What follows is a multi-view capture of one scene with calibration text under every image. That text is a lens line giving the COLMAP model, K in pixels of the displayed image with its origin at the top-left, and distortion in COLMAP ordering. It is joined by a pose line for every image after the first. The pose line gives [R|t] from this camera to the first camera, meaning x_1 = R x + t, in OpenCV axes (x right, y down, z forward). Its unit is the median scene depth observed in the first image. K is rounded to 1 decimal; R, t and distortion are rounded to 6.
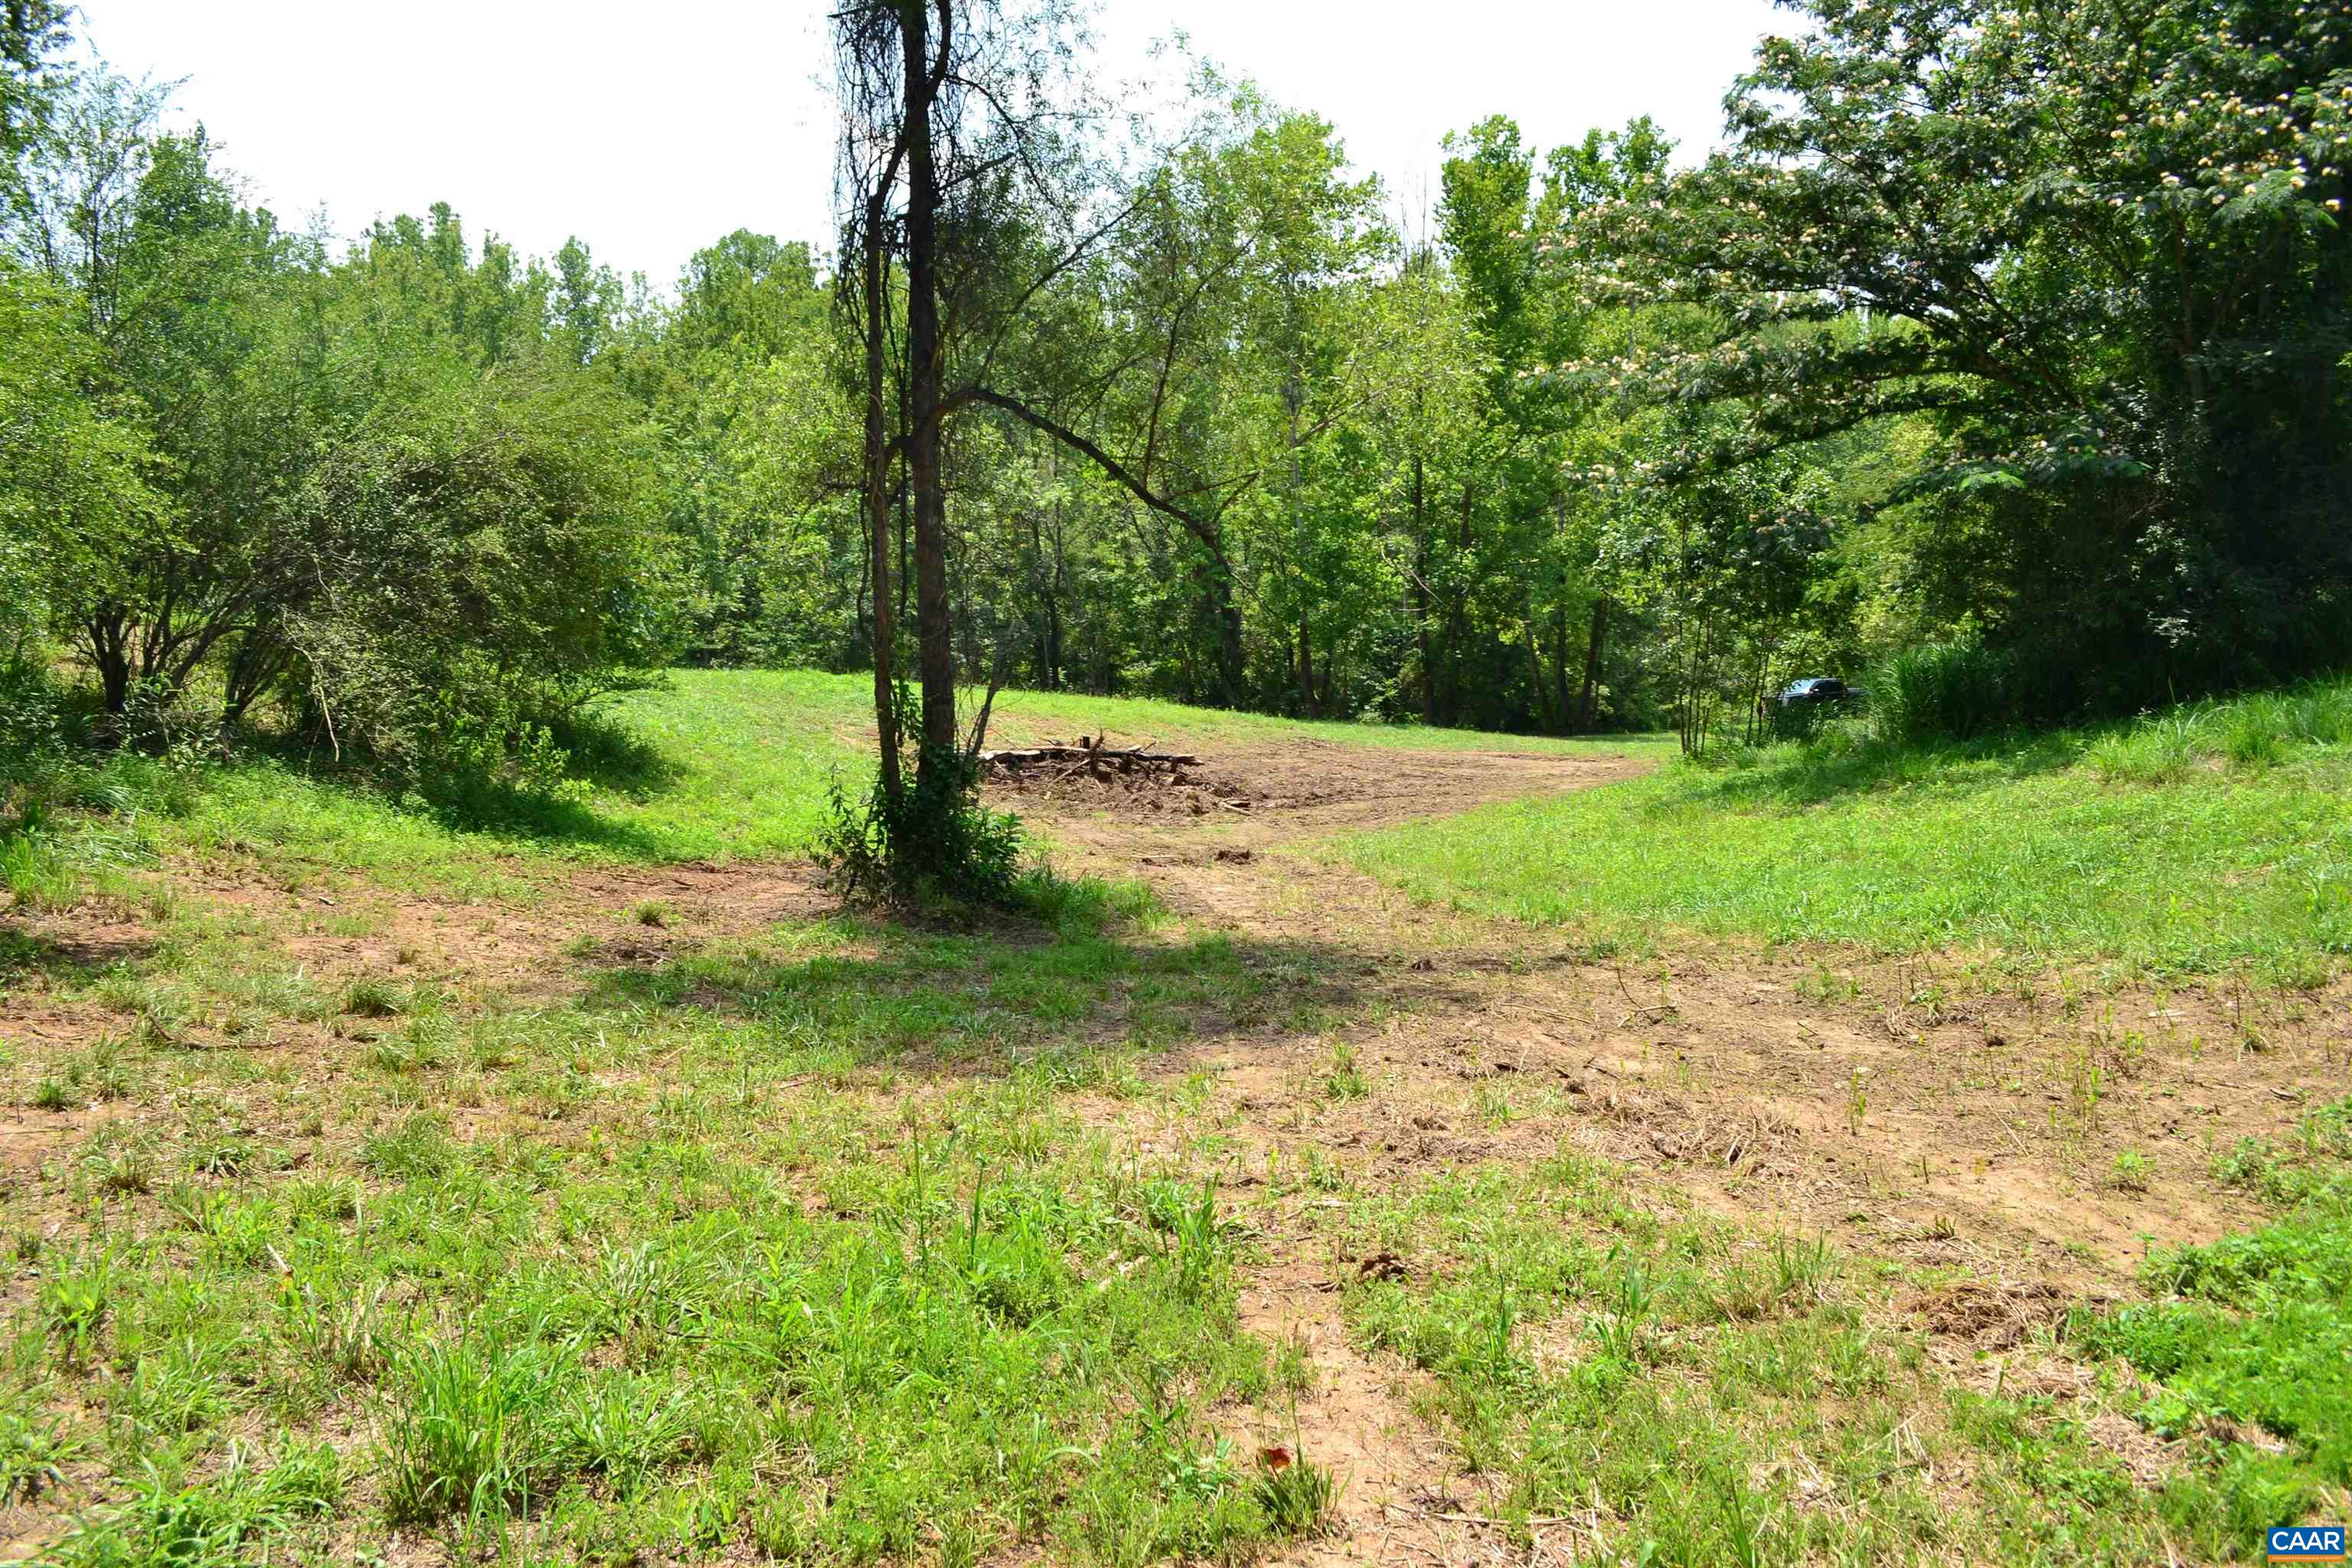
lens RADIAL K [[1884.5, 0, 1168.0], [0, 1884.5, 784.1], [0, 0, 1]] dist [-0.087653, 0.018606]
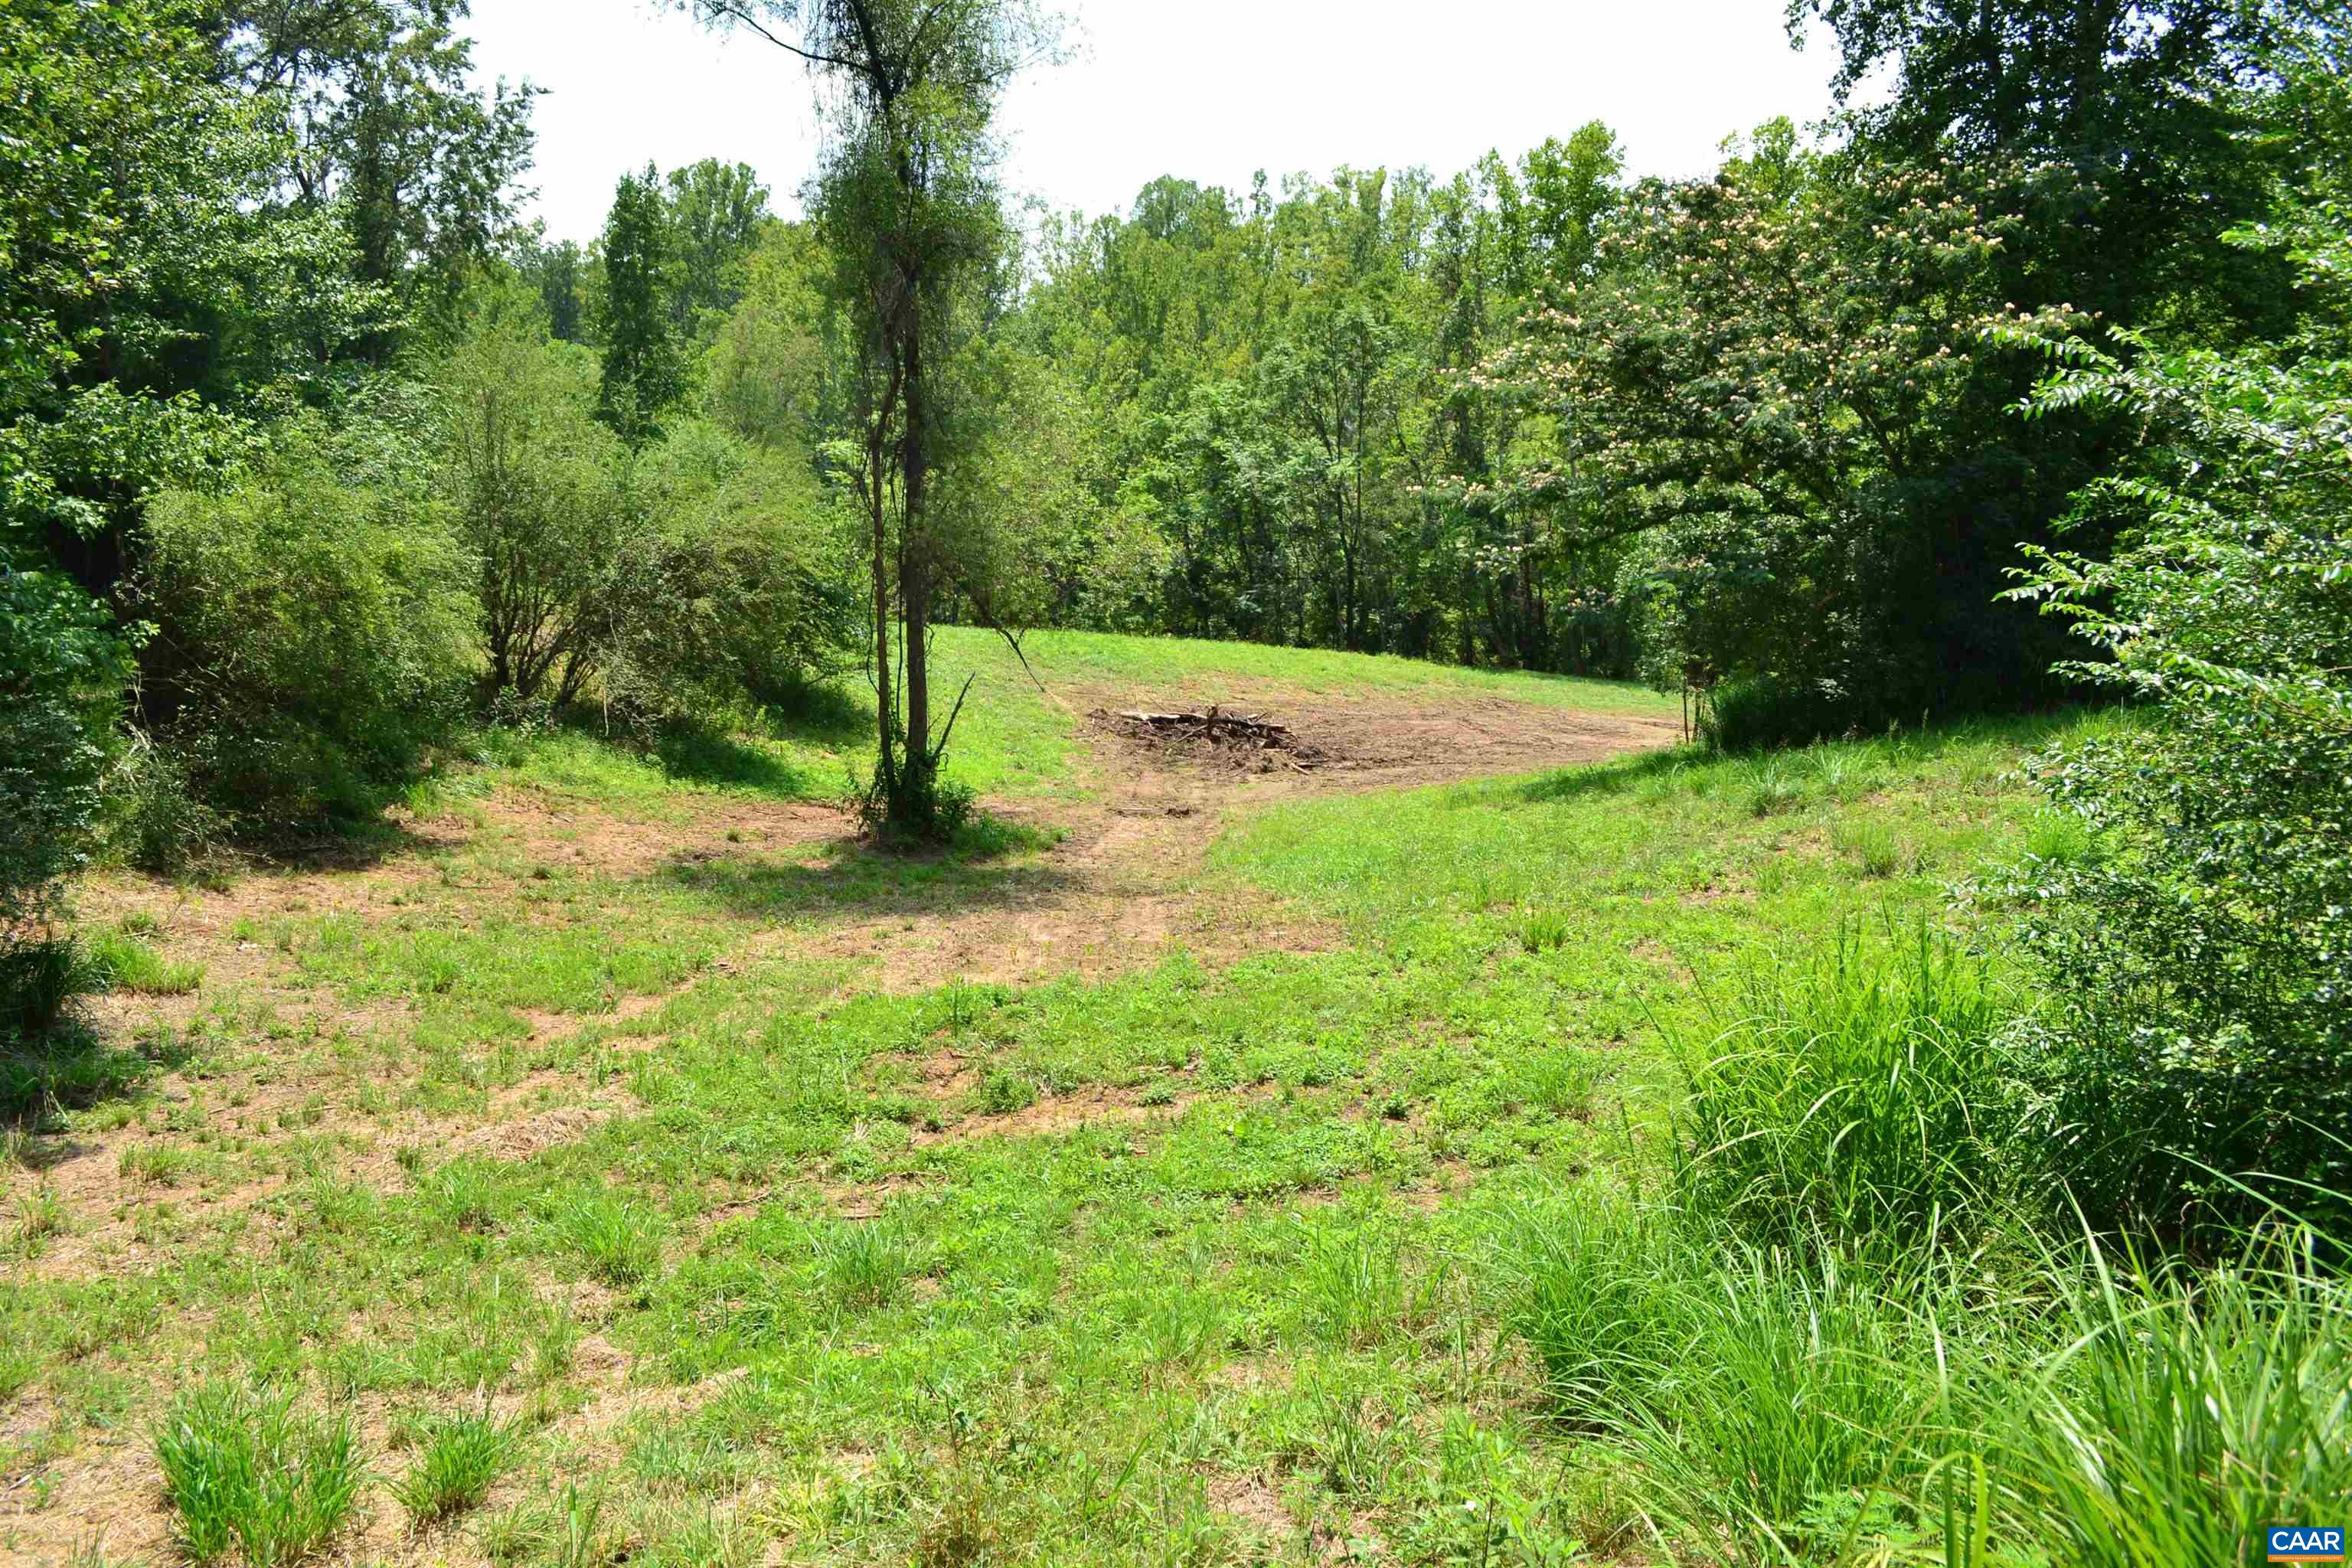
lens RADIAL K [[1884.5, 0, 1186.4], [0, 1884.5, 790.1], [0, 0, 1]] dist [-0.087653, 0.018606]
pose [[0.971890, 0.056826, -0.228474, 0.443776], [-0.044384, 0.997257, 0.059235, -0.080416], [0.231213, -0.047429, 0.971746, -0.540863]]
